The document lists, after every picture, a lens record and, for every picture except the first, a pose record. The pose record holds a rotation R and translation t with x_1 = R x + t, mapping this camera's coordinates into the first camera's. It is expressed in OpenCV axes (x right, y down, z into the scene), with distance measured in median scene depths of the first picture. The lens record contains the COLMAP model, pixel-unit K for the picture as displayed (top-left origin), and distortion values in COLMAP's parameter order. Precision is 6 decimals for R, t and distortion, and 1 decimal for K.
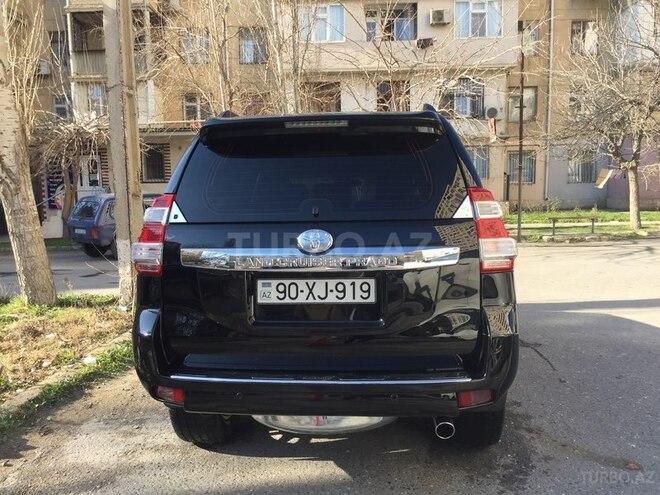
lens RADIAL K [[562.1, 0, 330.0], [0, 562.1, 247.5], [0, 0, 1]] dist [0.007339, 0.005183]
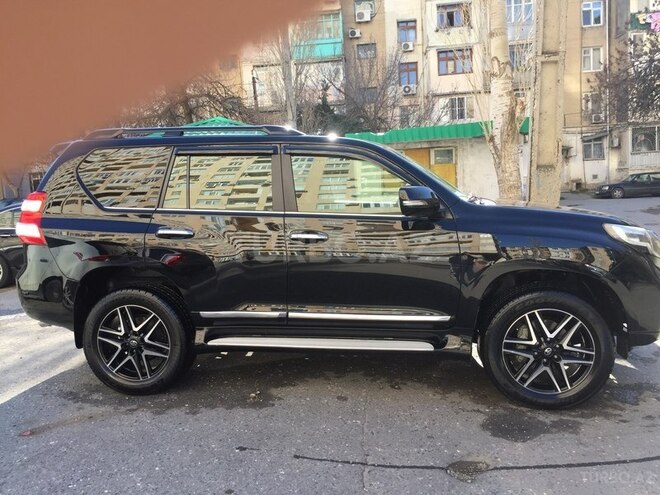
lens RADIAL K [[562.1, 0, 330.0], [0, 562.1, 247.5], [0, 0, 1]] dist [0.007339, 0.005183]
pose [[-0.087027, 0.131115, -0.987540, 1.446064], [-0.030644, 0.990480, 0.134206, -0.155482], [0.995734, 0.041942, -0.082181, 1.554509]]
